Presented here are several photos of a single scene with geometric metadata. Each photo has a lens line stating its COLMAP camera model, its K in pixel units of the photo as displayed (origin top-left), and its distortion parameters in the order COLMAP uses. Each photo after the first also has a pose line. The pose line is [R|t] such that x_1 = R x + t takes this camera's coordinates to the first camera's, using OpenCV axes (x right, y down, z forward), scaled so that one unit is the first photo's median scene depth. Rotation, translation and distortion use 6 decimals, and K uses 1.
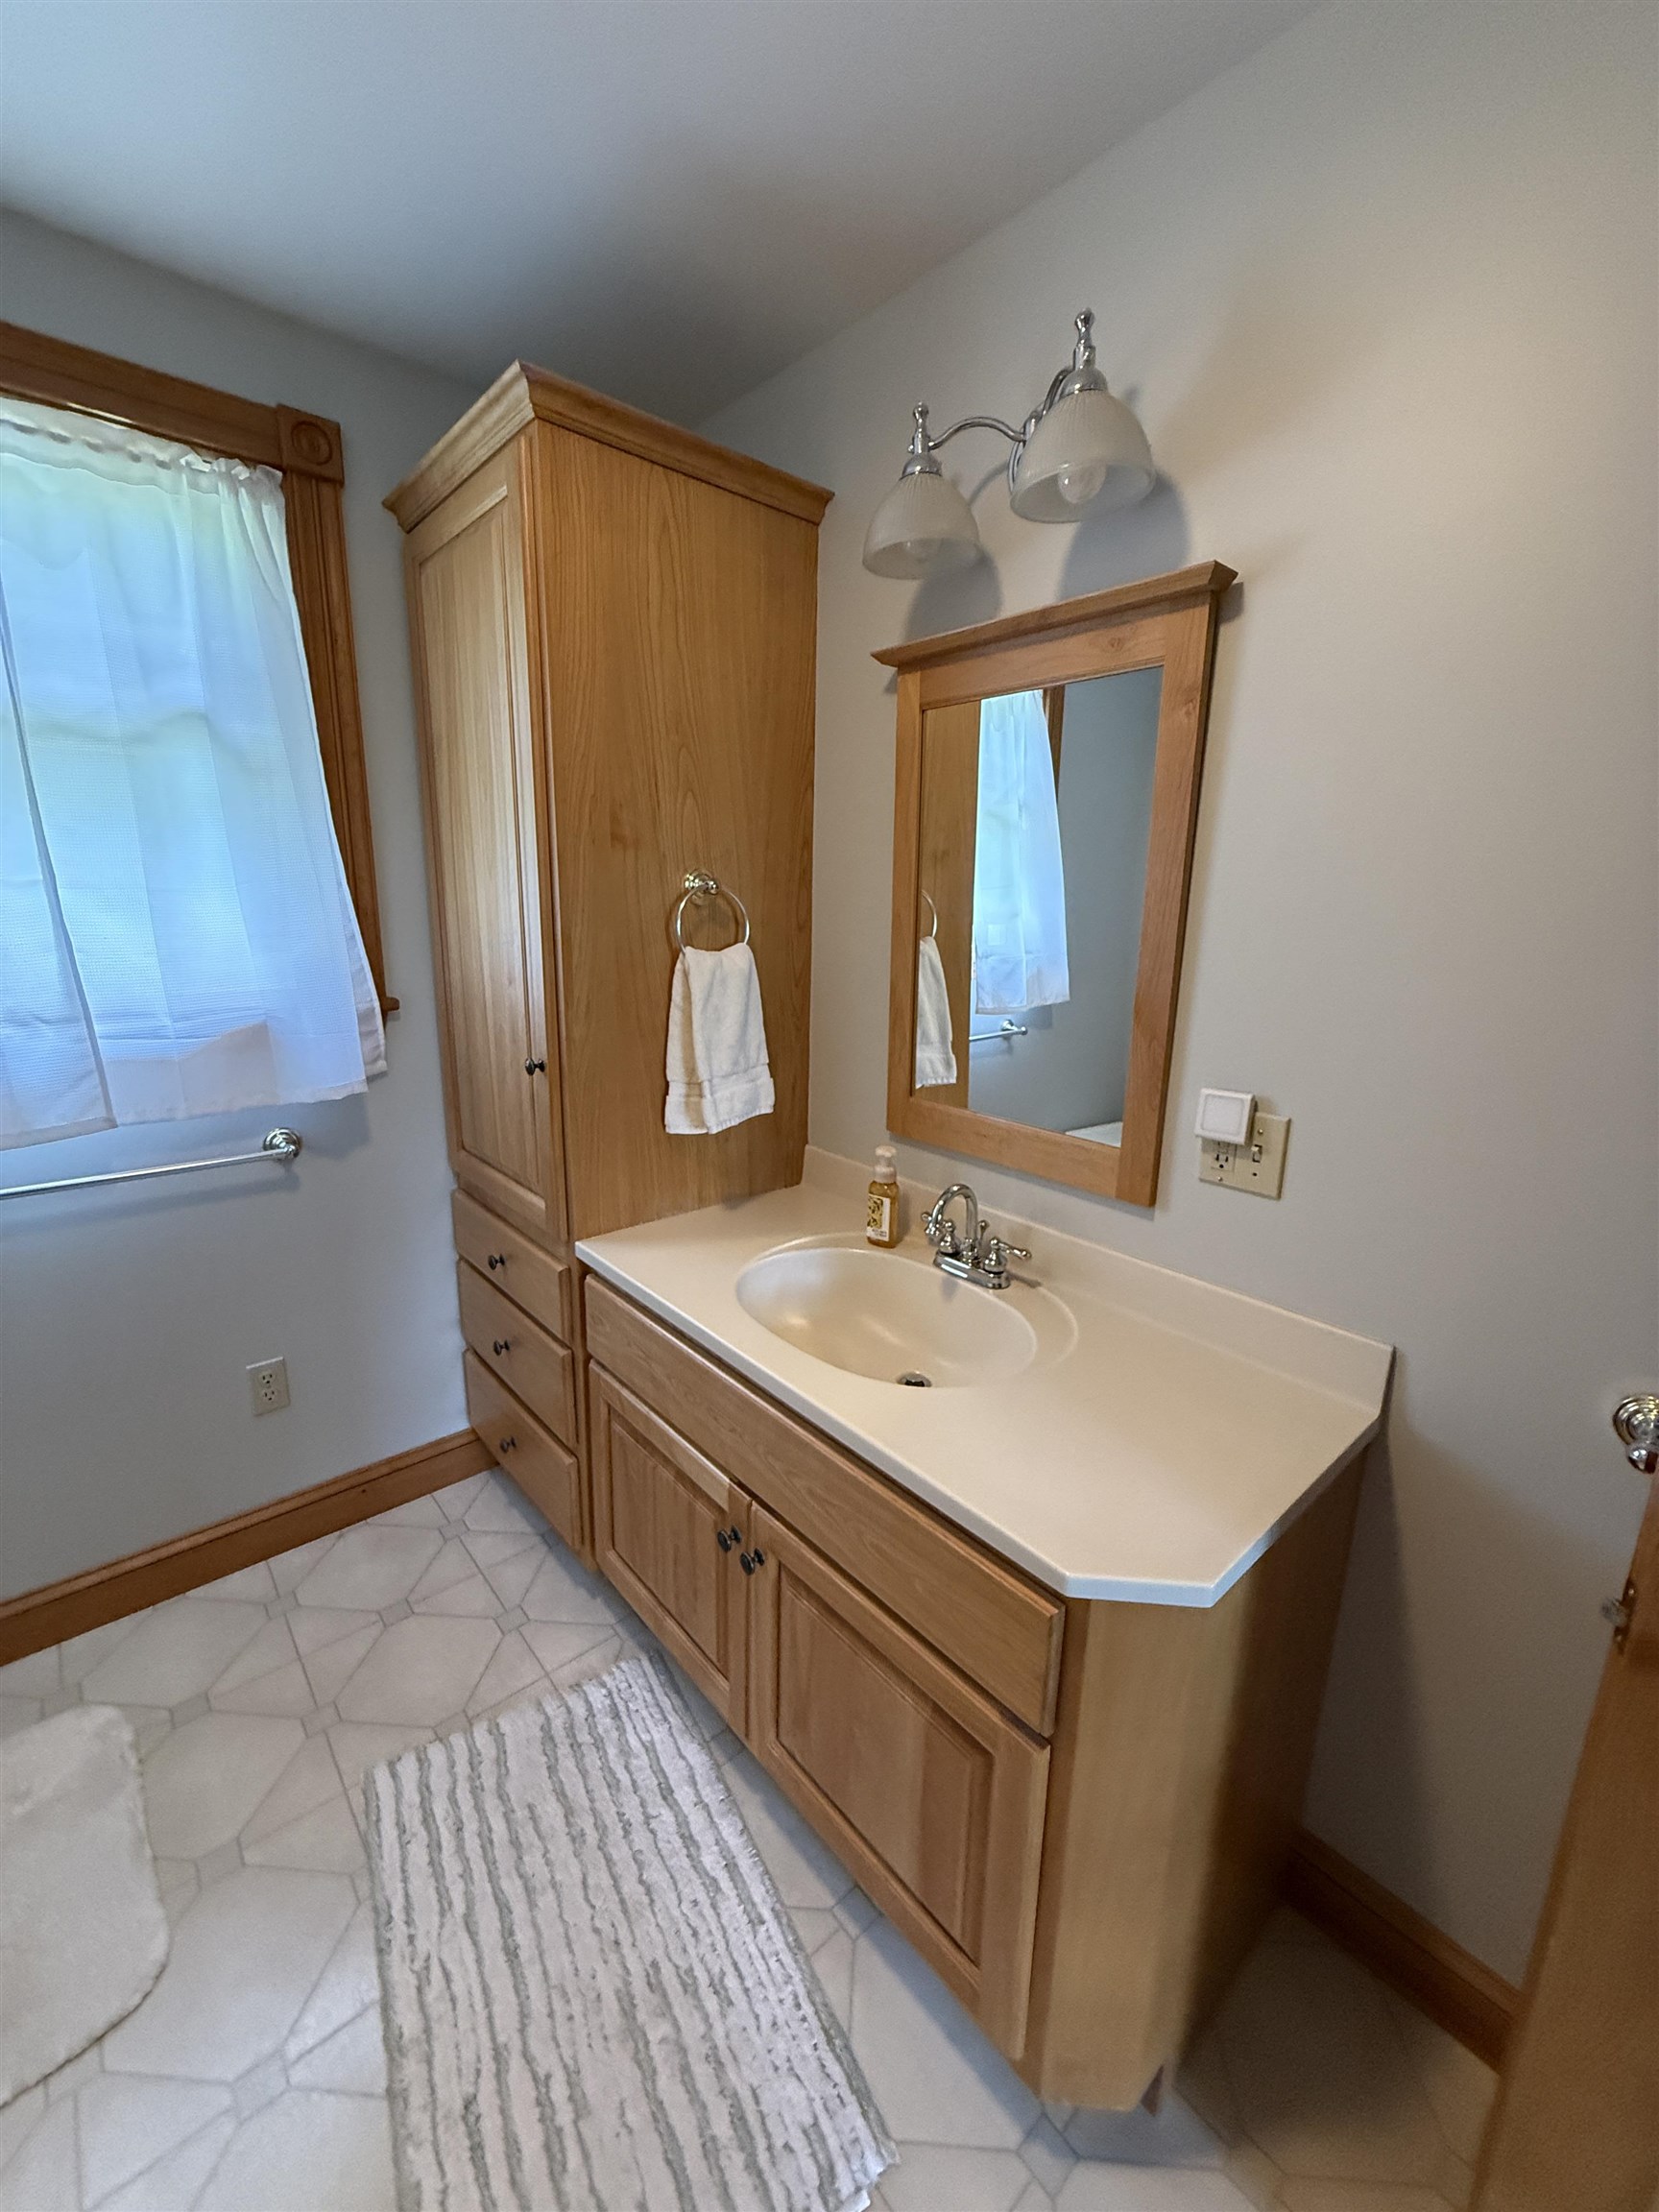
lens RADIAL K [[881.6, 0, 831.2], [0, 881.6, 1101.9], [0, 0, 1]] dist [-0.000686, -0.000053]
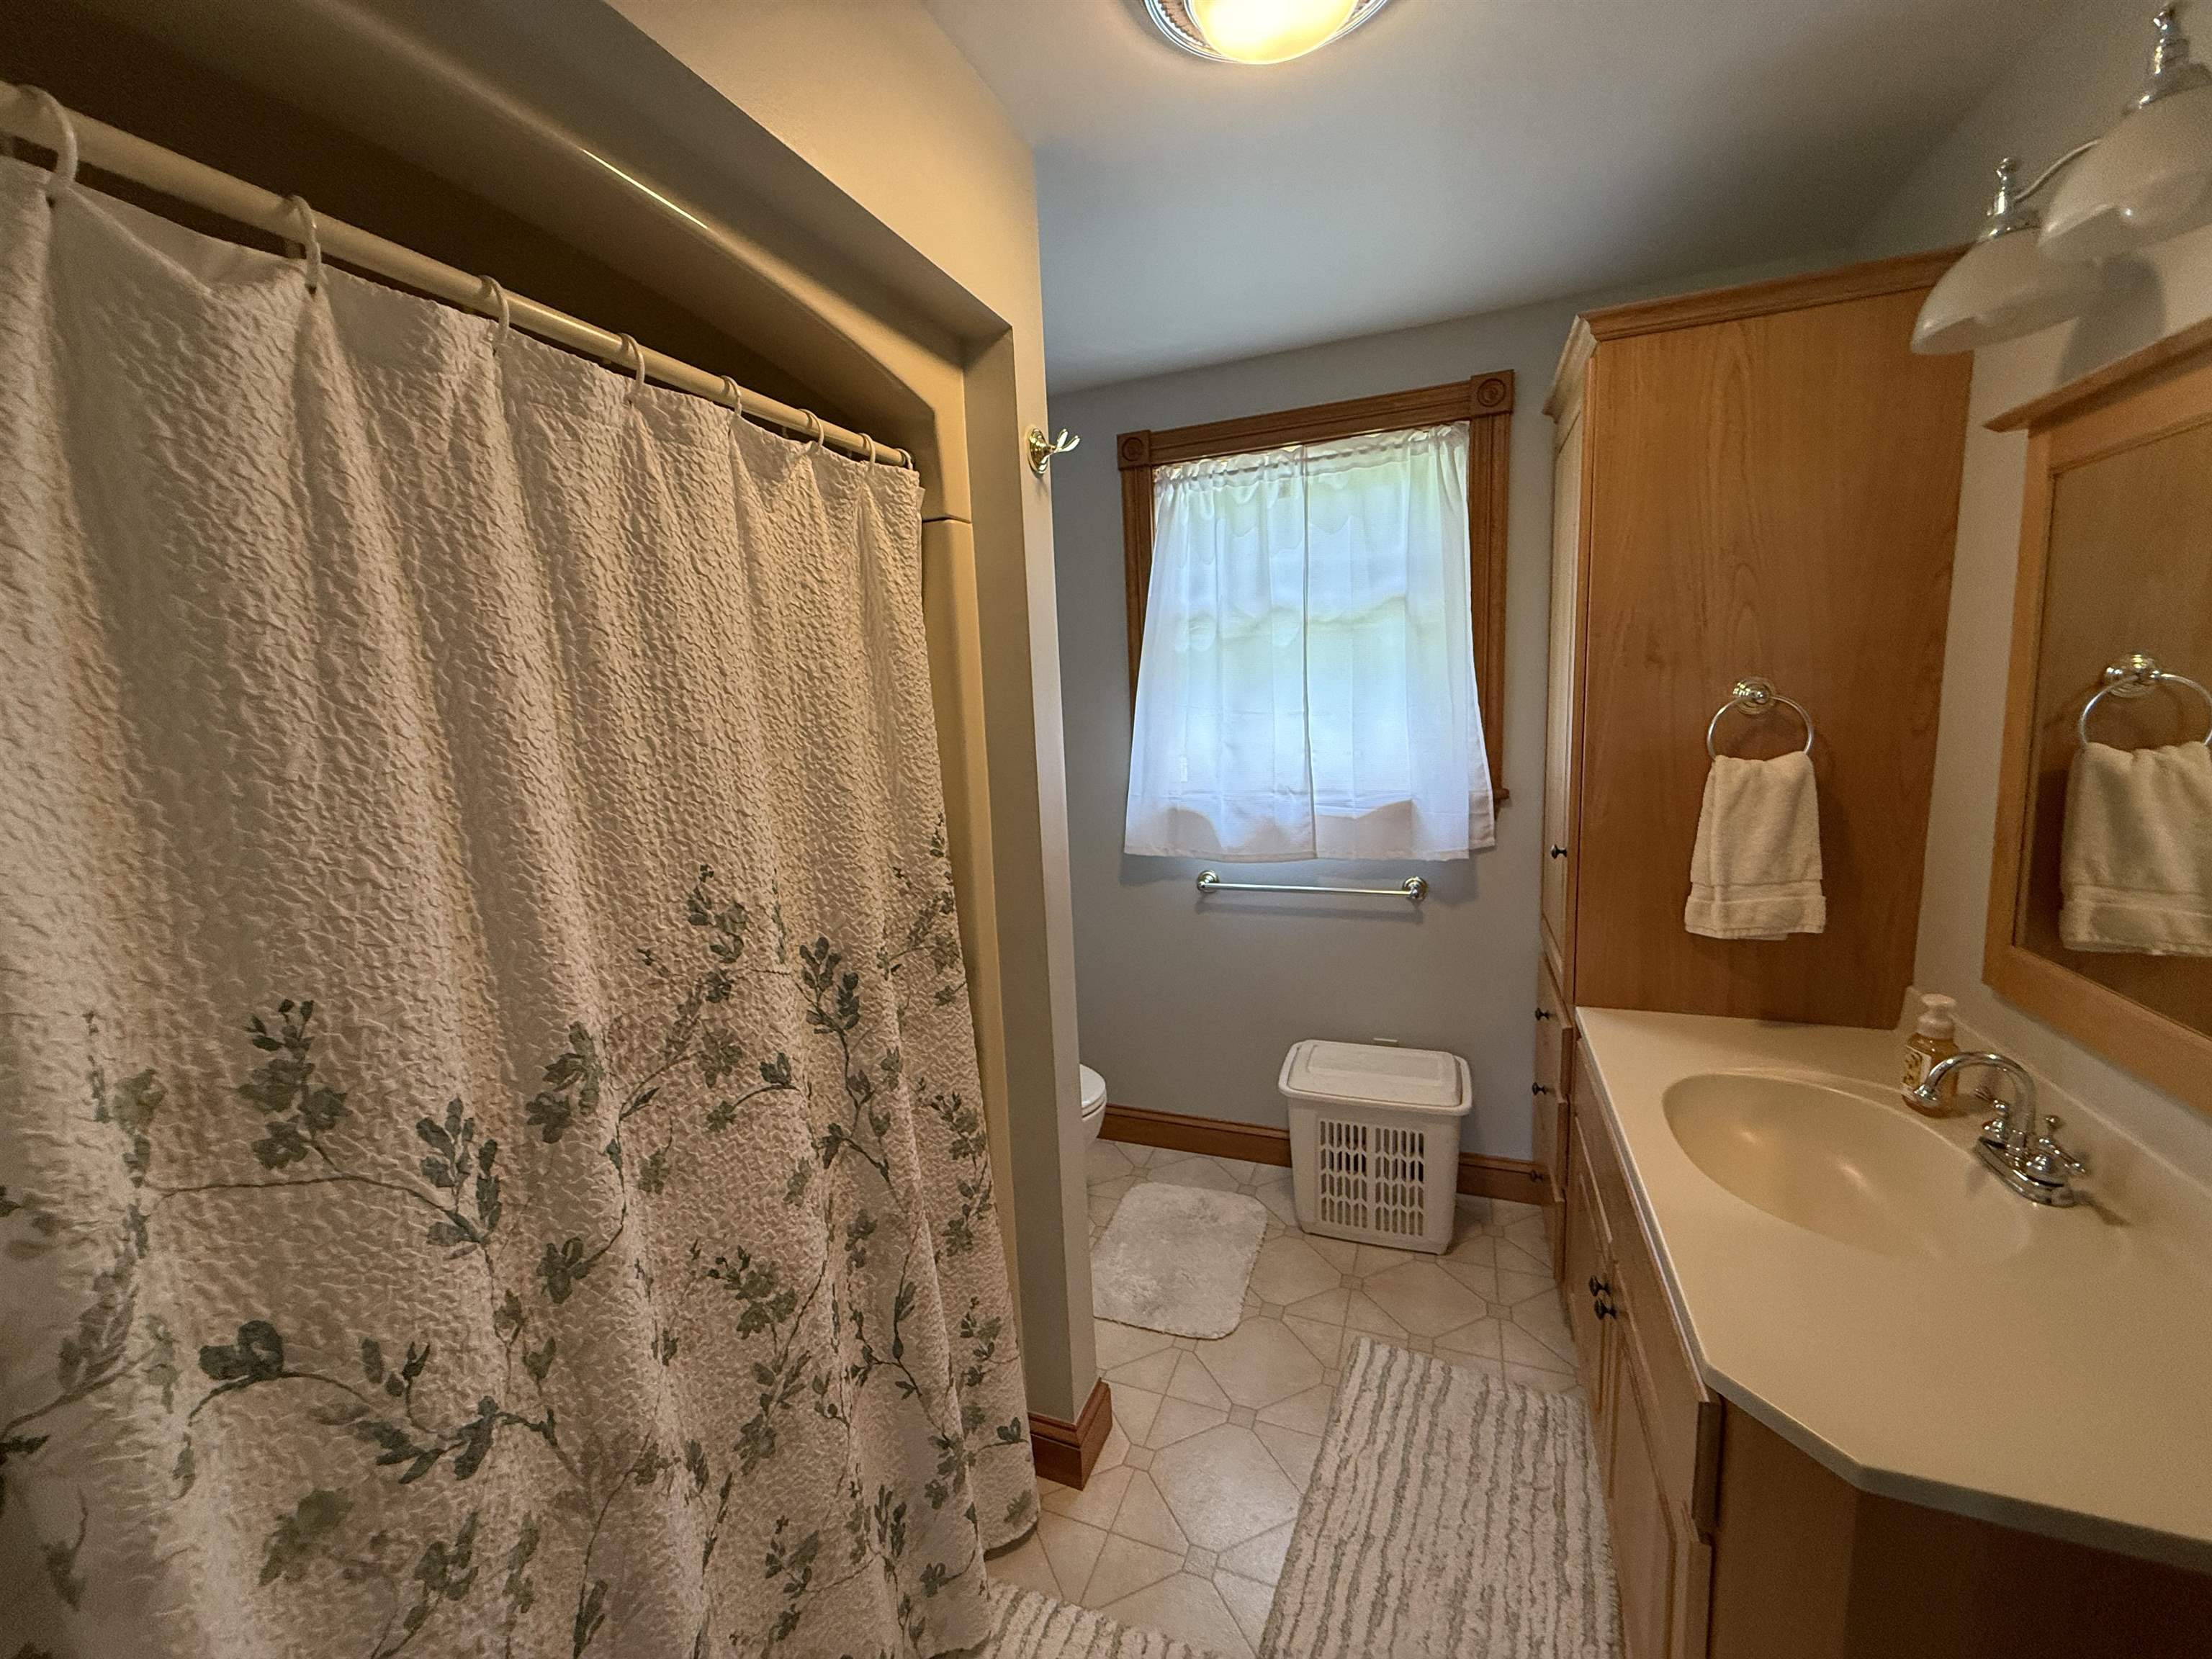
lens RADIAL K [[881.6, 0, 1098.9], [0, 881.6, 831.8], [0, 0, 1]] dist [-0.000686, -0.000053]
pose [[0.456065, 0.093910, -0.884978, 0.430288], [-0.146411, 0.988785, 0.029474, -0.010403], [0.877820, 0.116128, 0.464700, -0.113959]]
